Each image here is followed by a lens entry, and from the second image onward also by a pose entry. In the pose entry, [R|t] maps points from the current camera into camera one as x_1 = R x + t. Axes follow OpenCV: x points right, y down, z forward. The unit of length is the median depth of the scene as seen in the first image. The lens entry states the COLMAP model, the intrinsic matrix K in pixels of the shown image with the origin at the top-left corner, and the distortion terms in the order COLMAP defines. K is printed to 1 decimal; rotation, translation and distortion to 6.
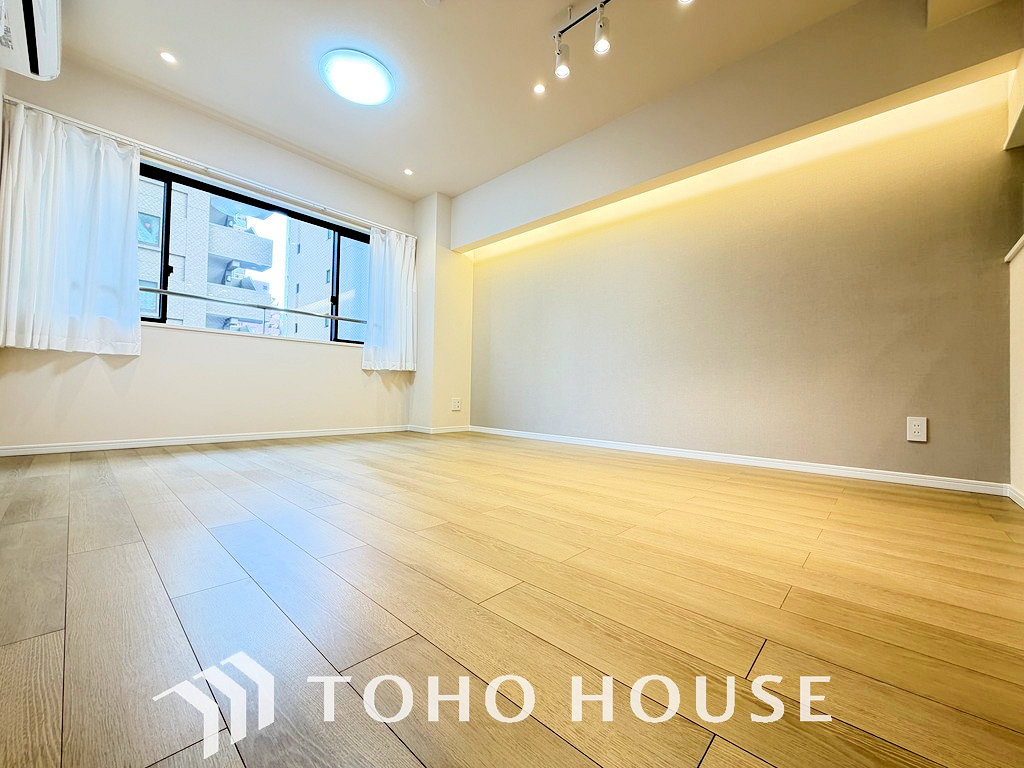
lens RADIAL K [[409.4, 0, 508.9], [0, 409.4, 383.9], [0, 0, 1]] dist [0.000183, -0.000316]
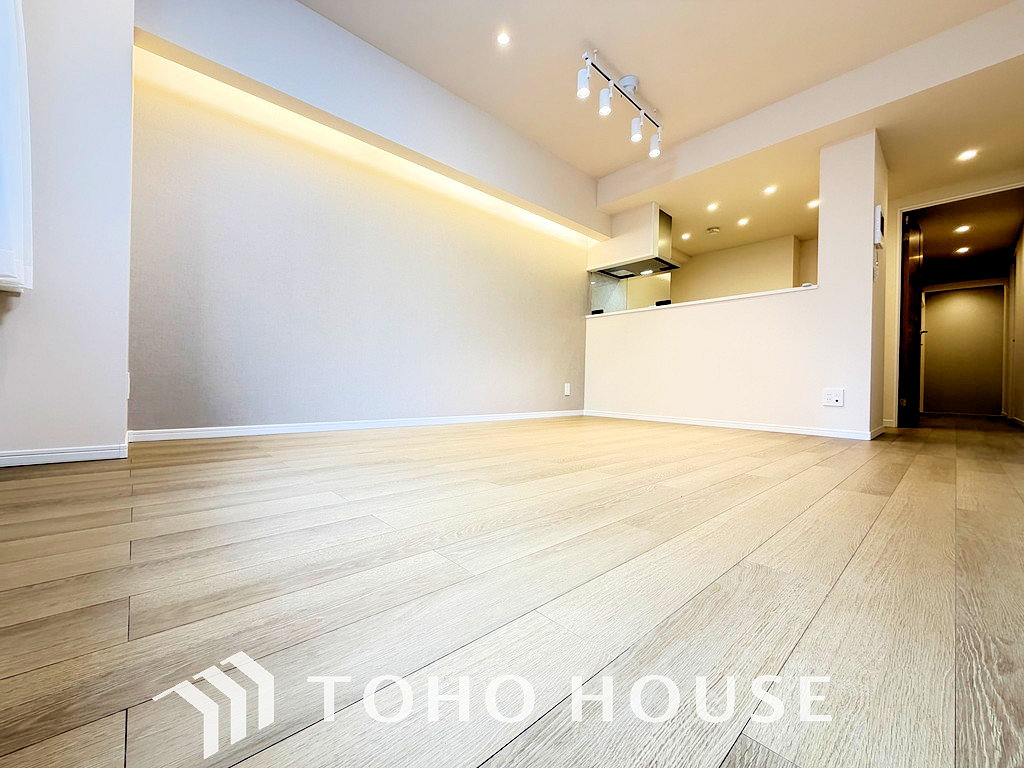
lens RADIAL K [[409.4, 0, 508.9], [0, 409.4, 383.9], [0, 0, 1]] dist [0.000183, -0.000316]
pose [[0.083850, -0.020652, 0.996264, -1.157368], [-0.039850, 0.998916, 0.024061, 0.045811], [-0.995681, -0.041719, 0.082936, 1.169047]]
